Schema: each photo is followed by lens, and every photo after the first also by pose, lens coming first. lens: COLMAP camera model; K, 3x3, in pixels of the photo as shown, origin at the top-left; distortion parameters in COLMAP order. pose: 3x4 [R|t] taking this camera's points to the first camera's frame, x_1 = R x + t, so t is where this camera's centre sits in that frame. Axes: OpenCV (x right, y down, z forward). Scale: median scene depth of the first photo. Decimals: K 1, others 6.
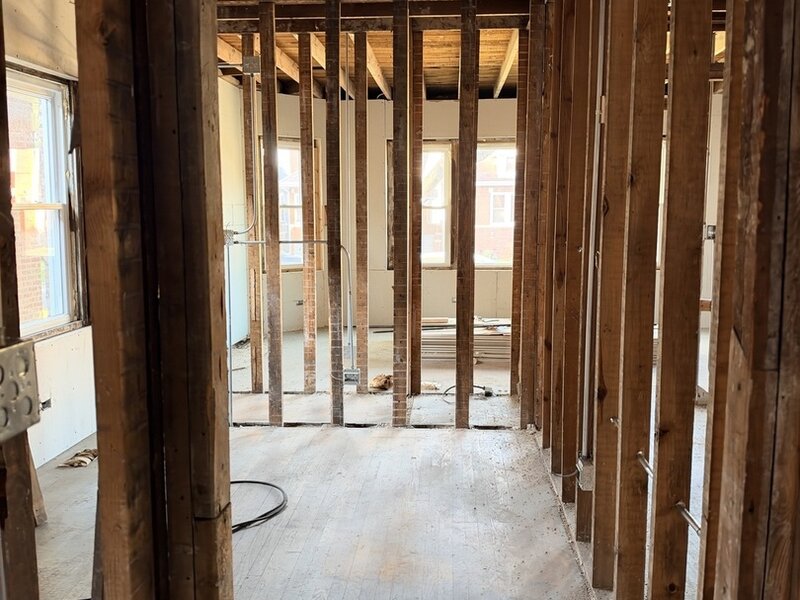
lens RADIAL K [[783.1, 0, 400.0], [0, 783.1, 300.0], [0, 0, 1]] dist [0.195041, -0.004739]
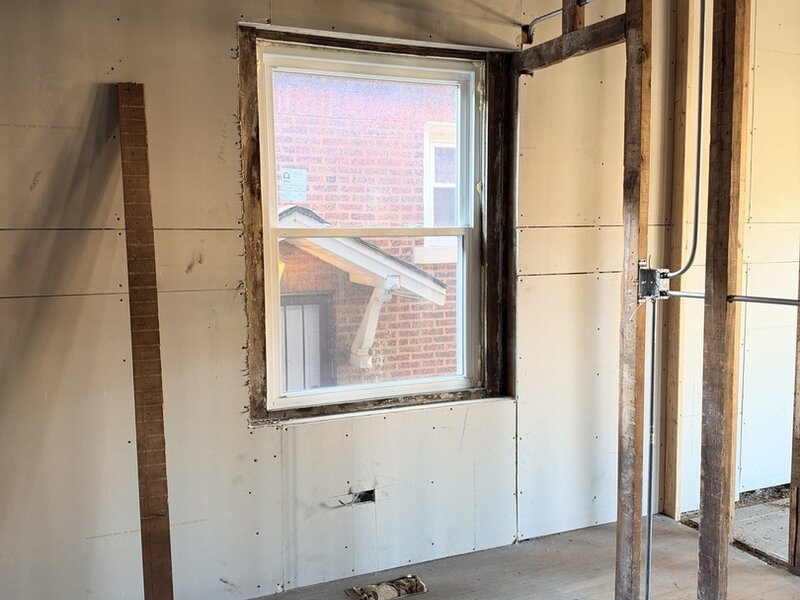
lens RADIAL K [[783.1, 0, 400.0], [0, 783.1, 300.0], [0, 0, 1]] dist [0.195041, -0.004739]
pose [[0.473786, 0.077880, -0.877190, 0.183468], [-0.109622, 0.993550, 0.029002, -0.067672], [0.873791, 0.082418, 0.479267, 0.619237]]
